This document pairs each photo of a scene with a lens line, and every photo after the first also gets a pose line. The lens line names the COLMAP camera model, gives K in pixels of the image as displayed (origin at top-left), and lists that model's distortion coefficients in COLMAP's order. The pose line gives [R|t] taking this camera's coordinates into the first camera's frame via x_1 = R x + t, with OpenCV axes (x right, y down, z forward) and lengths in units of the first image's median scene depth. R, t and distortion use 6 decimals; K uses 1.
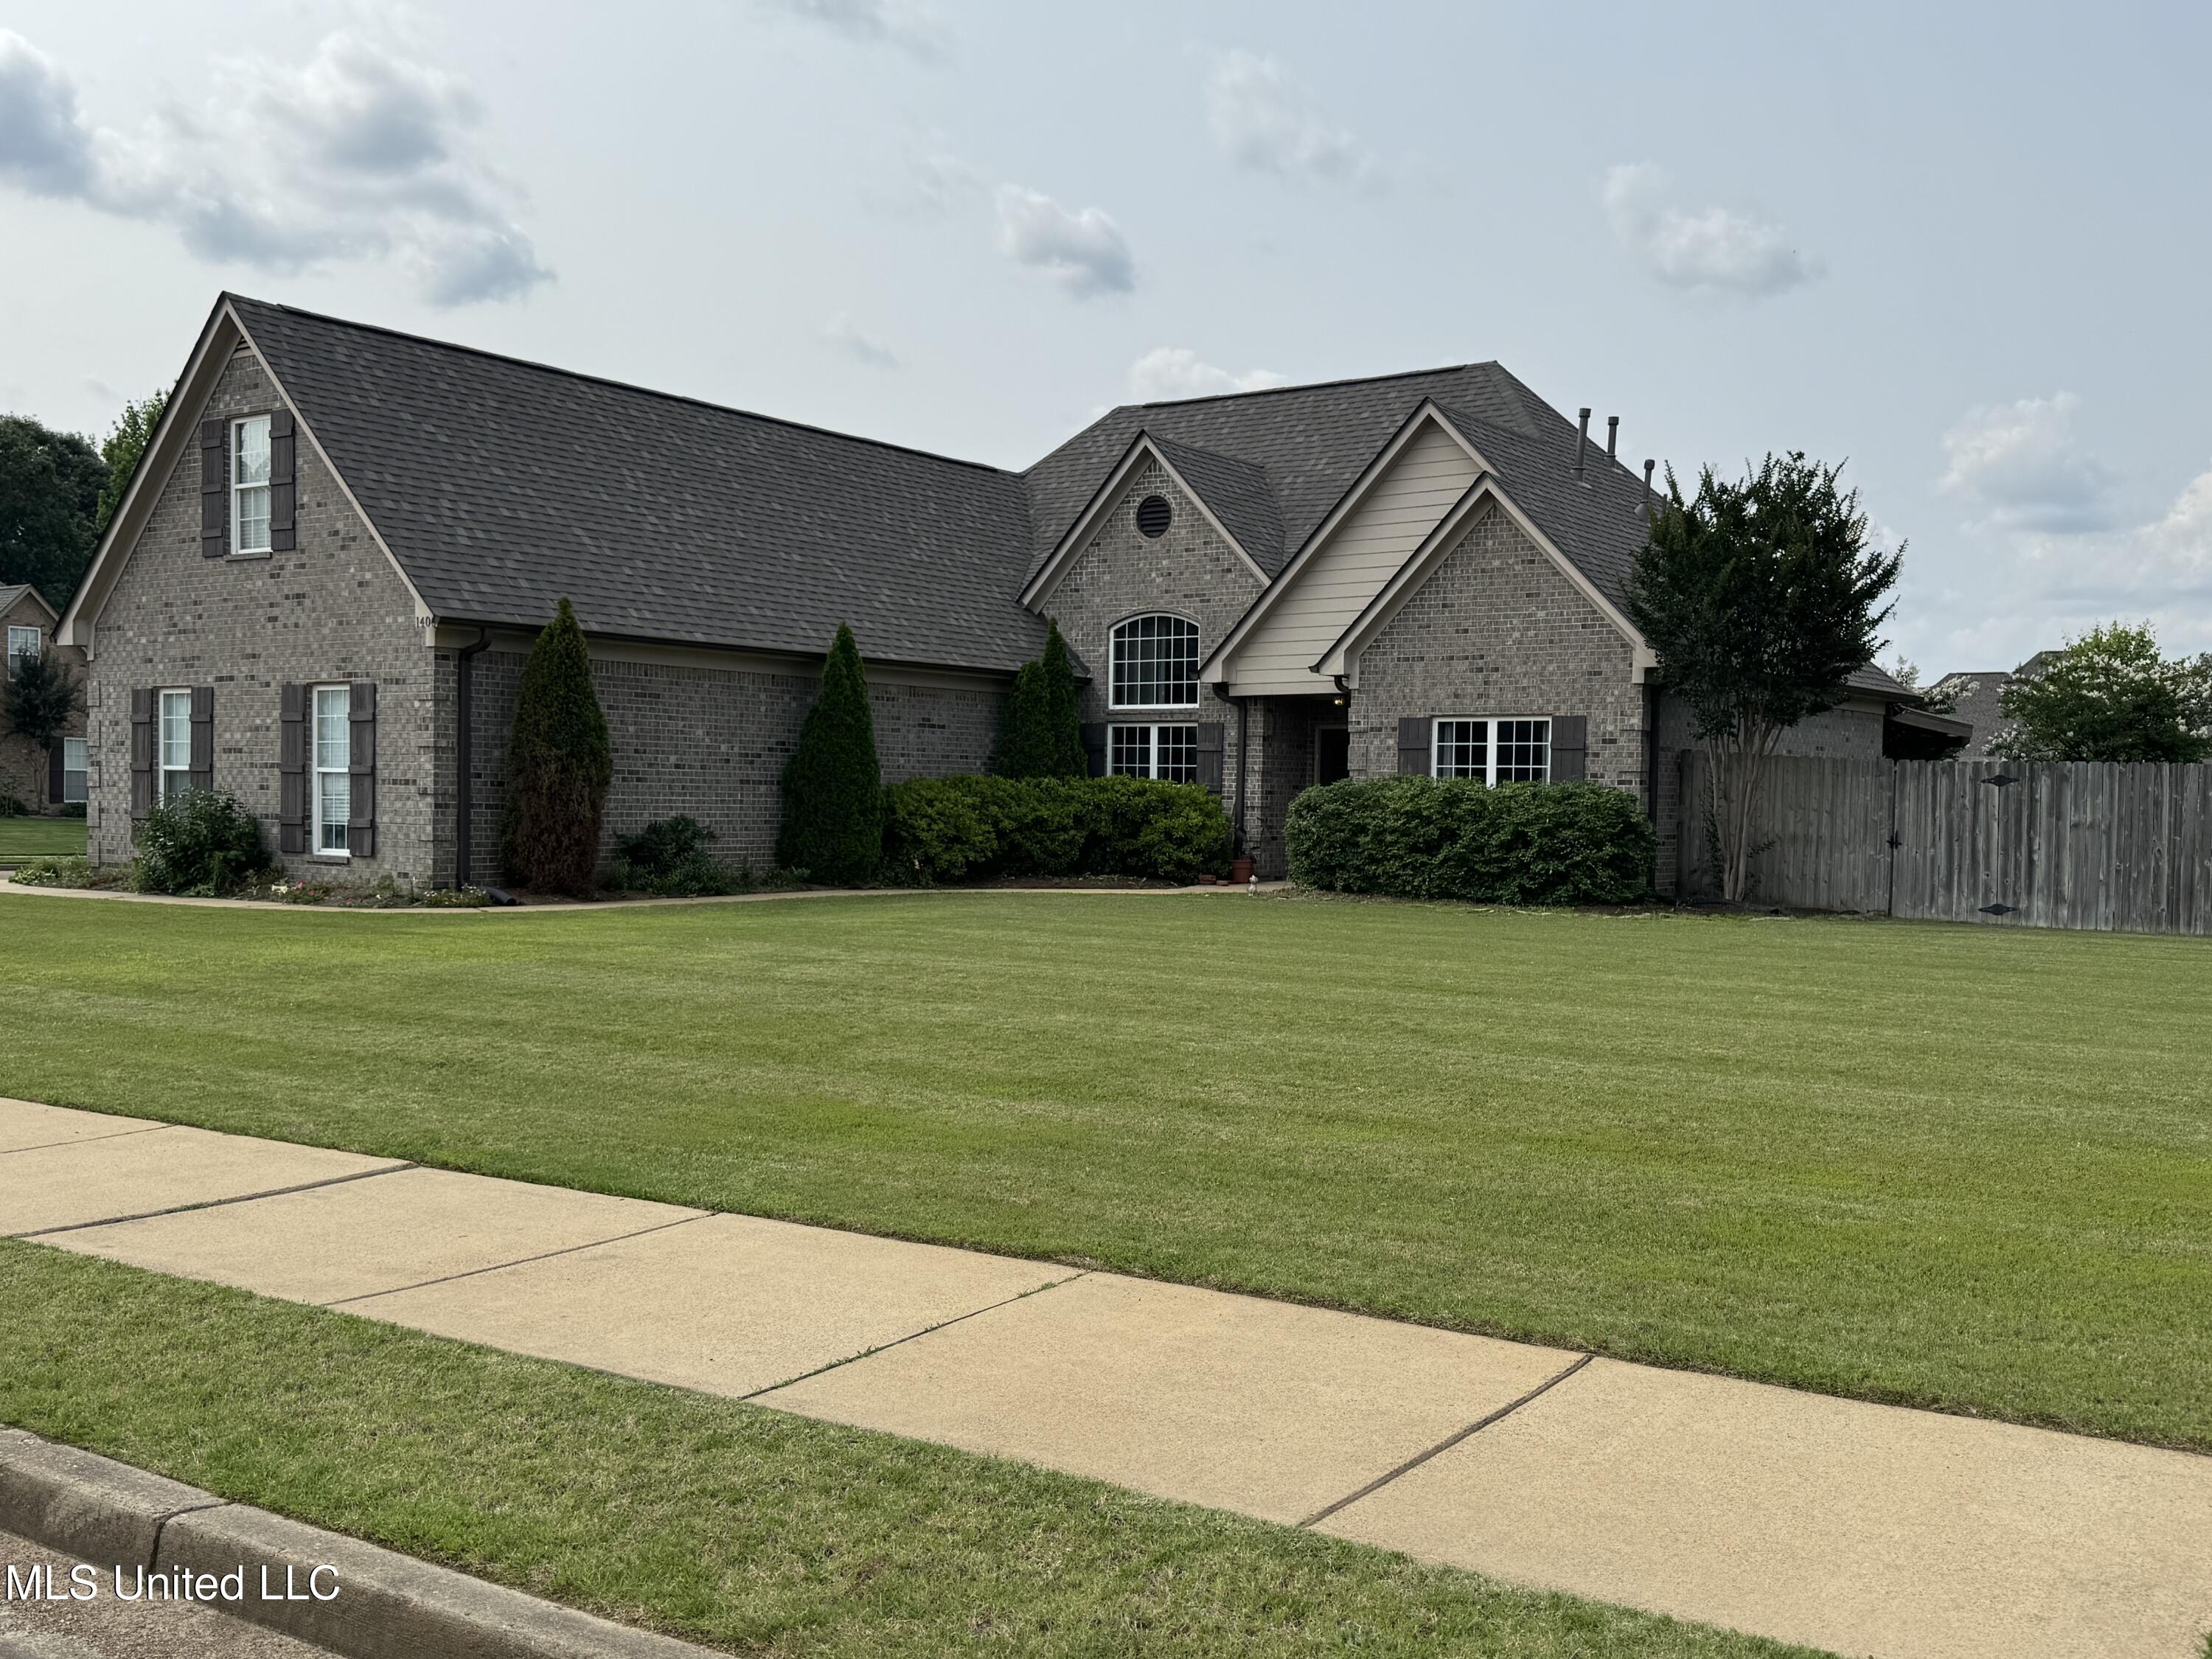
lens RADIAL K [[2111.2, 0, 1106.6], [0, 2111.2, 829.8], [0, 0, 1]] dist [-0.000769, 0.000000]
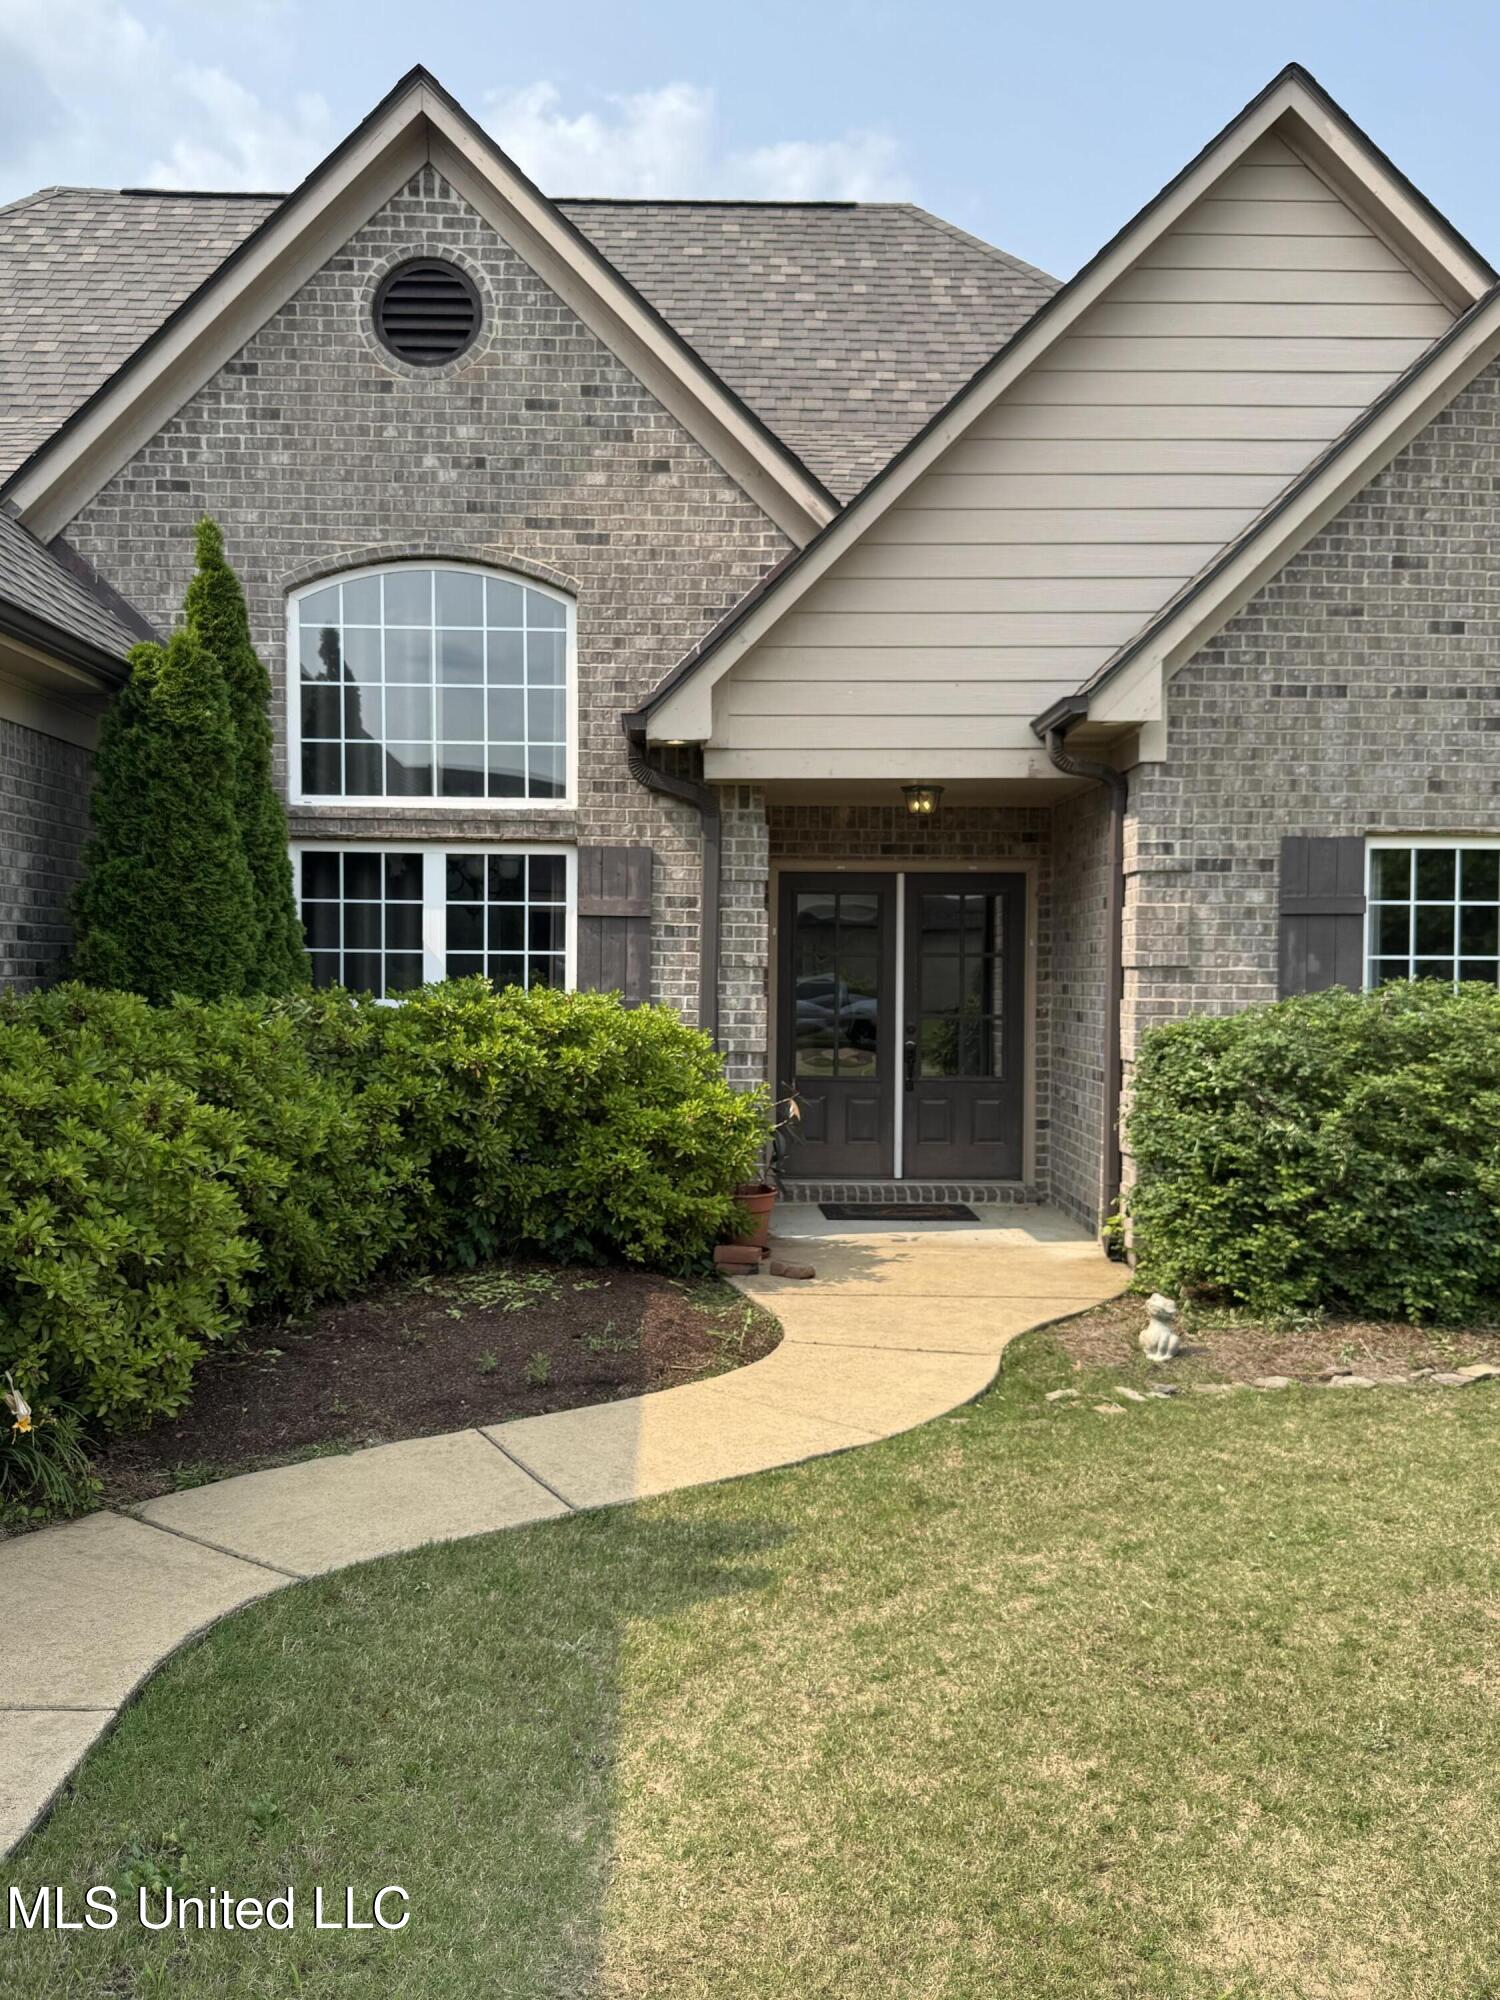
lens RADIAL K [[1639.6, 0, 749.1], [0, 1639.6, 1010.1], [0, 0, 1]] dist [0.031274, -0.012983]
pose [[0.795442, -0.026147, 0.605466, -0.121828], [0.015984, 0.999626, 0.022170, -0.026398], [-0.605819, -0.007957, 0.795562, 0.747436]]
